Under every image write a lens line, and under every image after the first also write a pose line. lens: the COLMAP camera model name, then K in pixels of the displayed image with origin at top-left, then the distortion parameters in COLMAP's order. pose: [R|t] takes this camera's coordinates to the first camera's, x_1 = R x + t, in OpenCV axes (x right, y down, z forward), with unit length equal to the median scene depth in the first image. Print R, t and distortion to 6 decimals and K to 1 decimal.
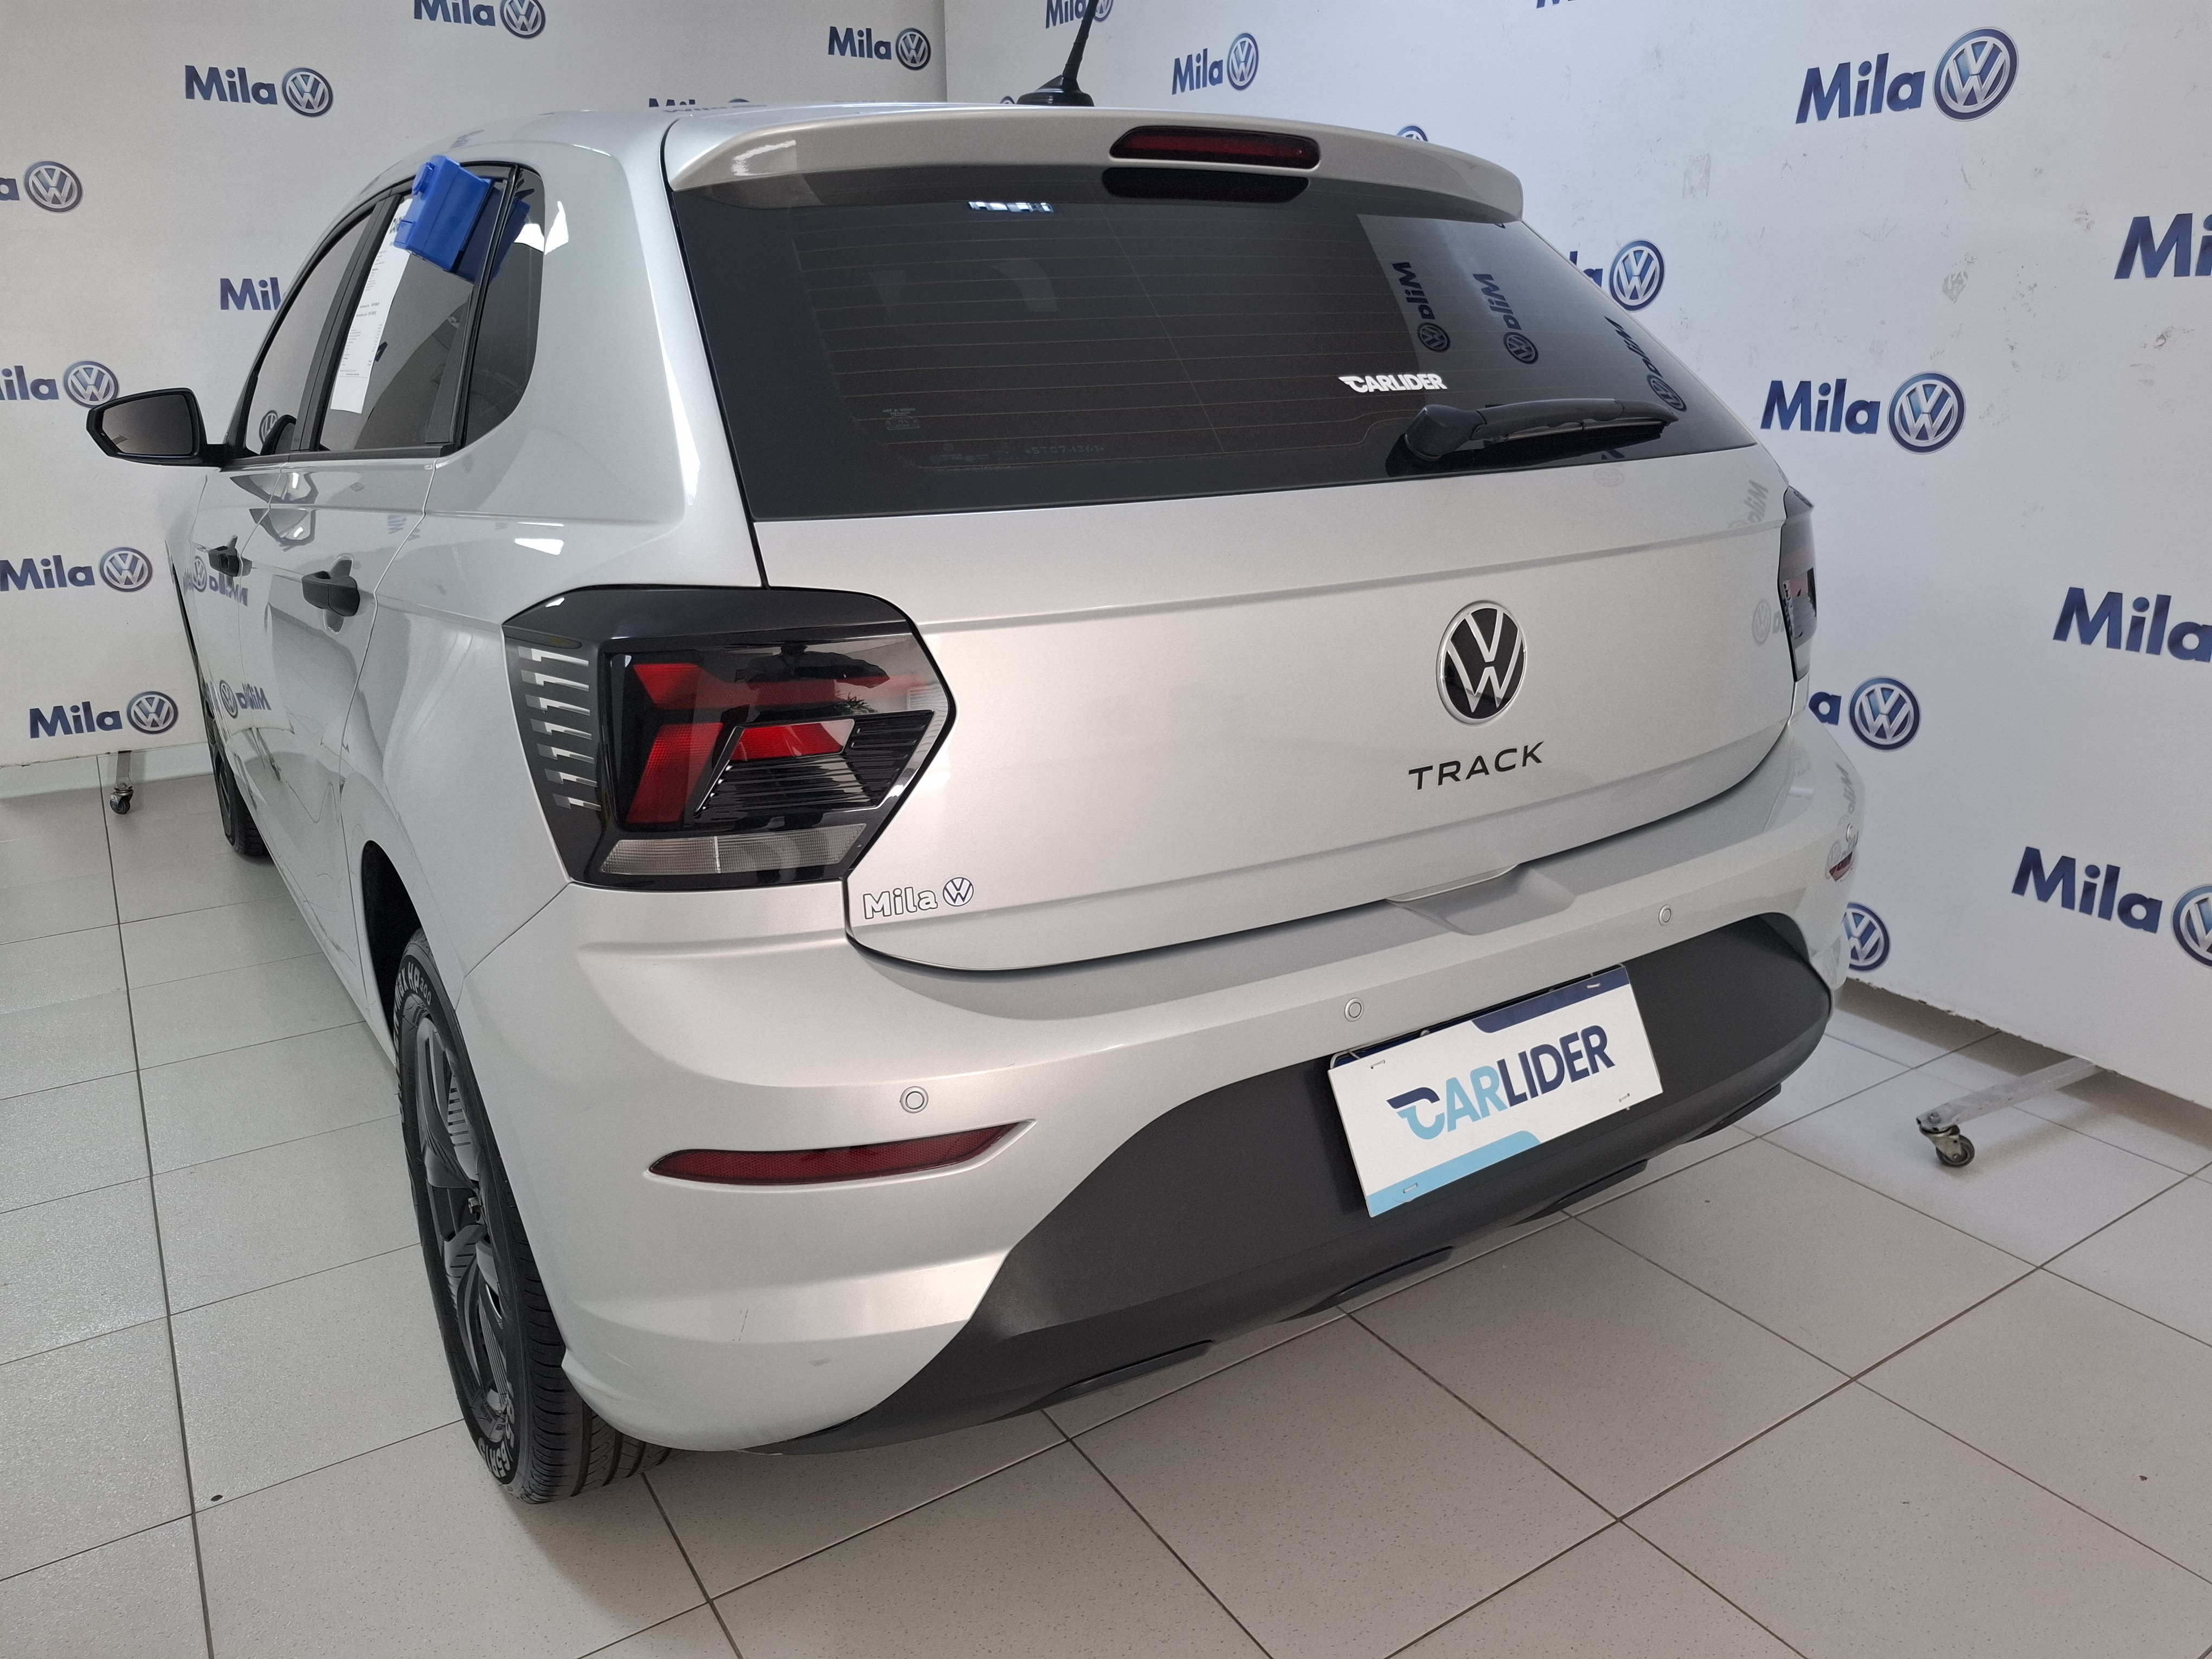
lens RADIAL K [[1501.6, 0, 1101.9], [0, 1501.6, 831.3], [0, 0, 1]] dist [0.057148, -0.036026]
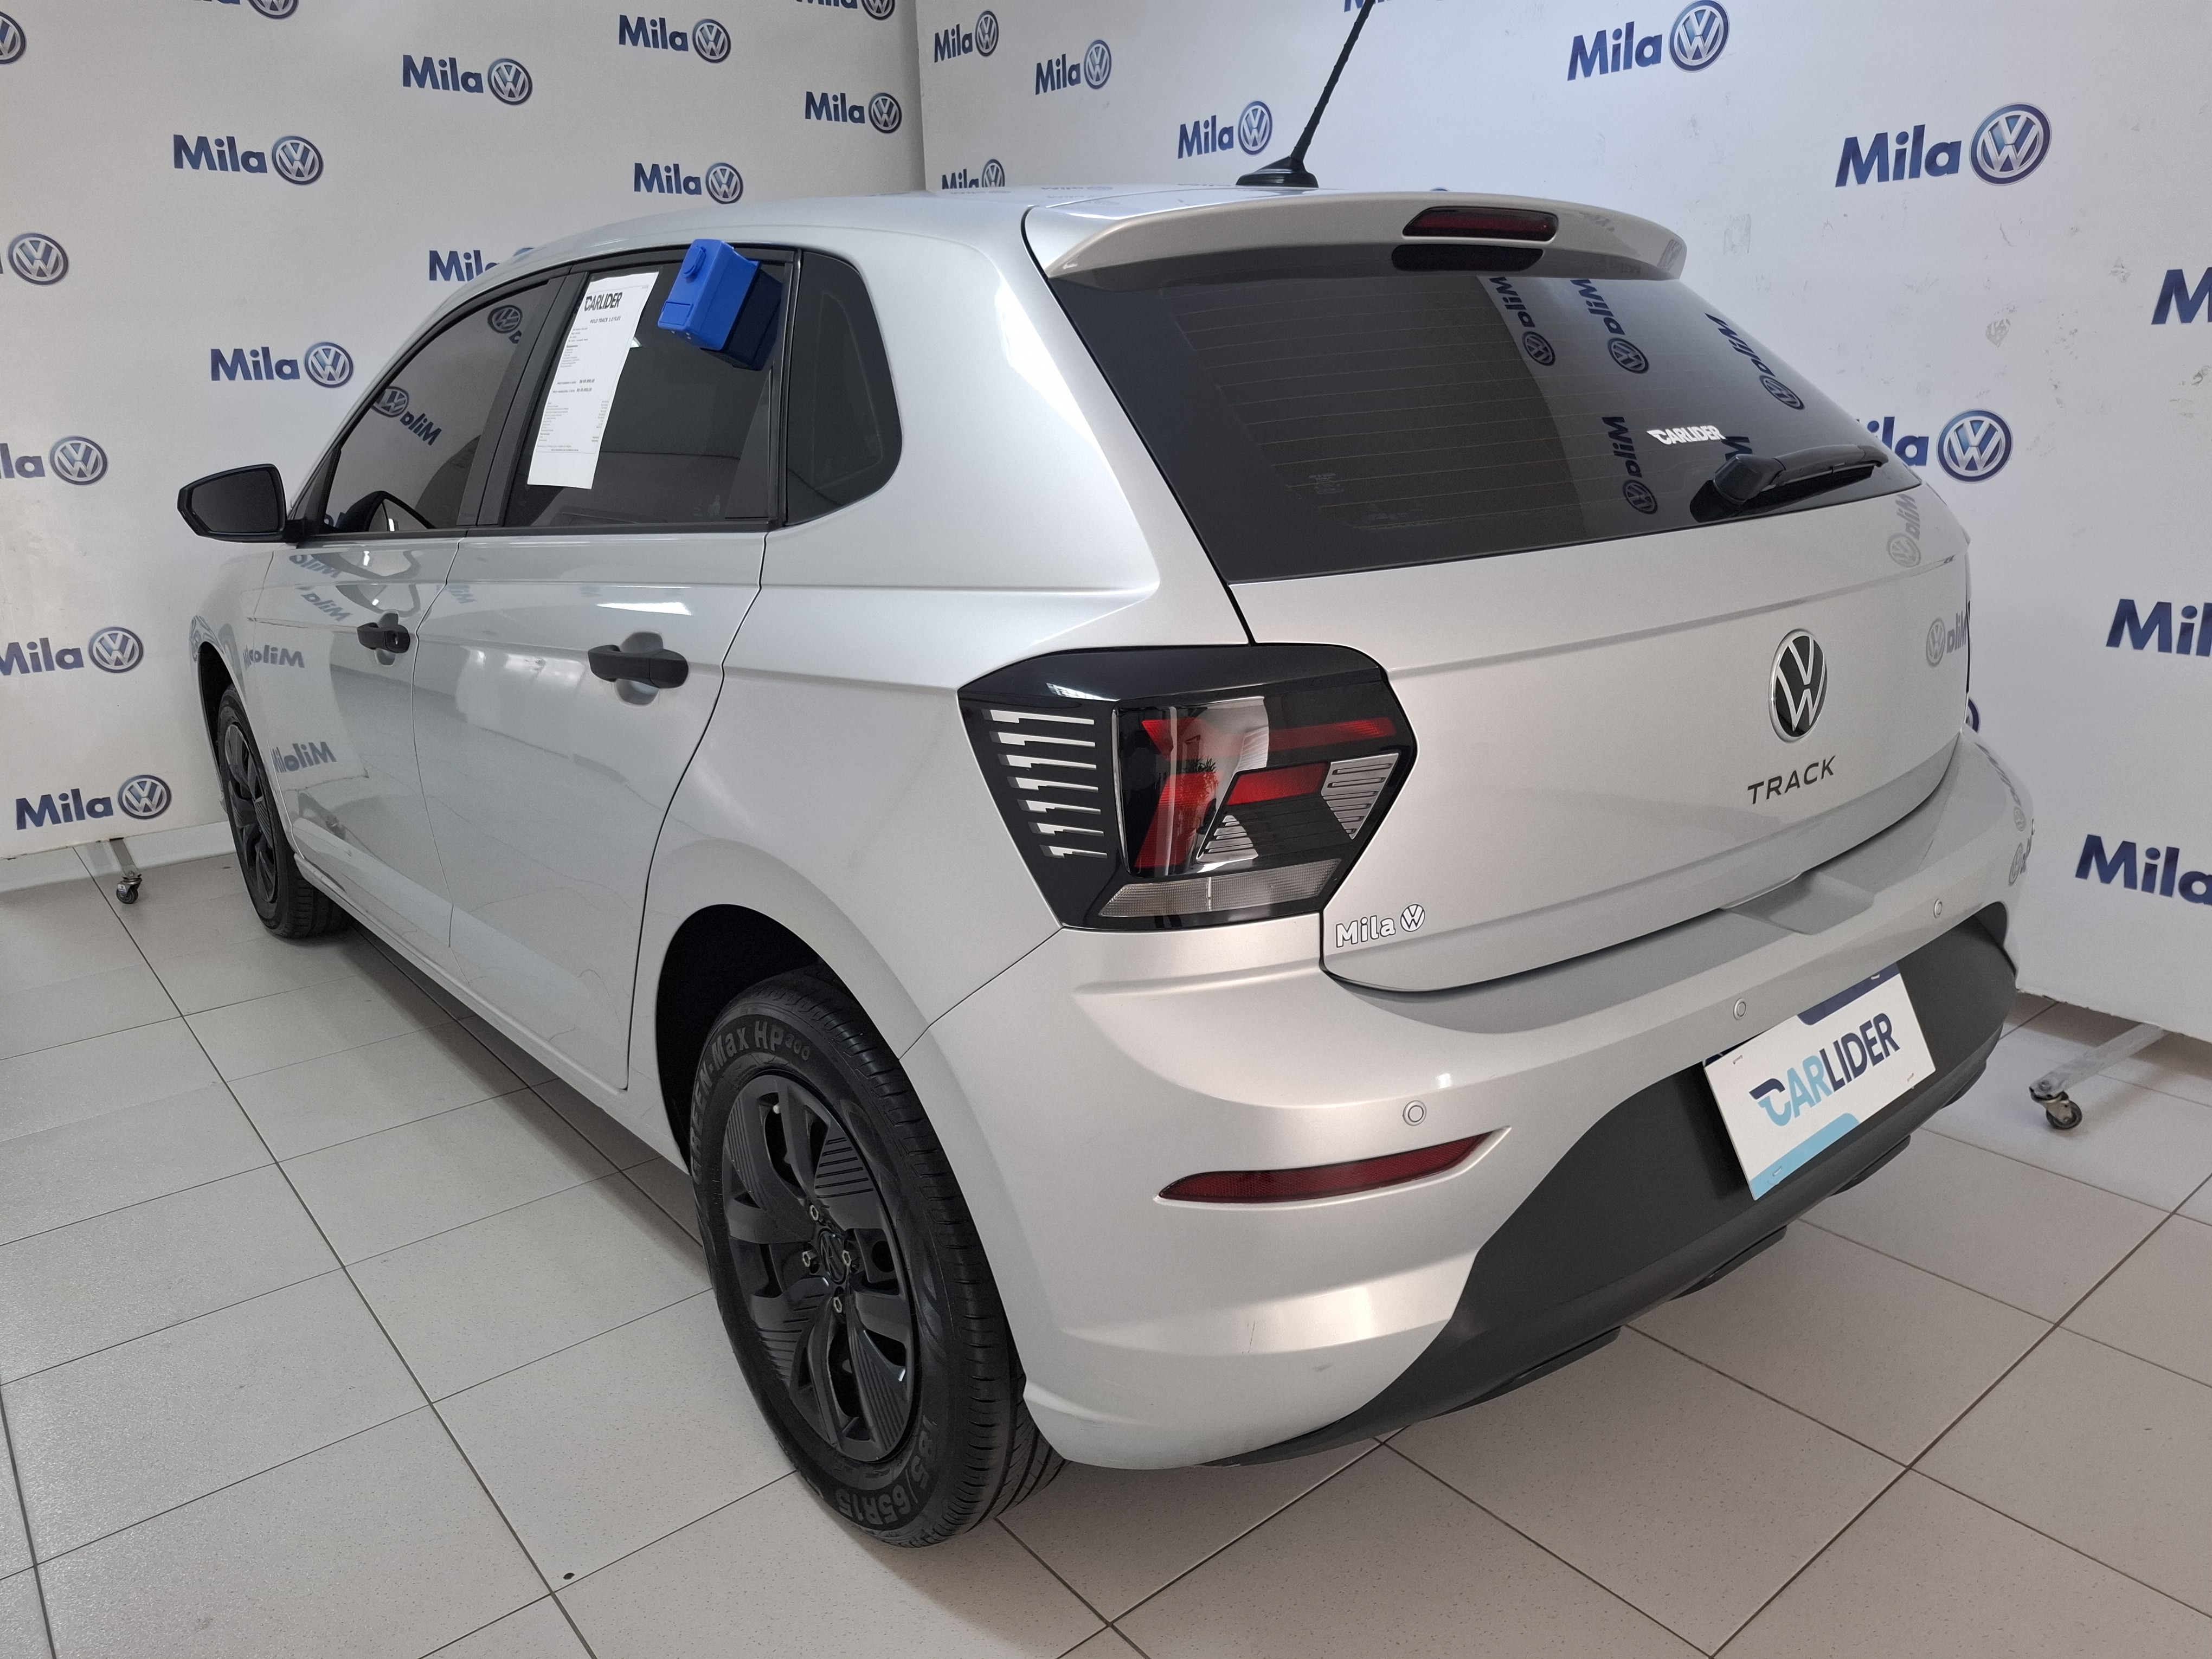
lens RADIAL K [[1501.6, 0, 1101.0], [0, 1501.6, 826.2], [0, 0, 1]] dist [0.057148, -0.036026]
pose [[0.993742, -0.049721, 0.100022, -0.224547], [0.052590, 0.998271, -0.026258, -0.004669], [-0.098543, 0.031354, 0.994639, -0.027104]]
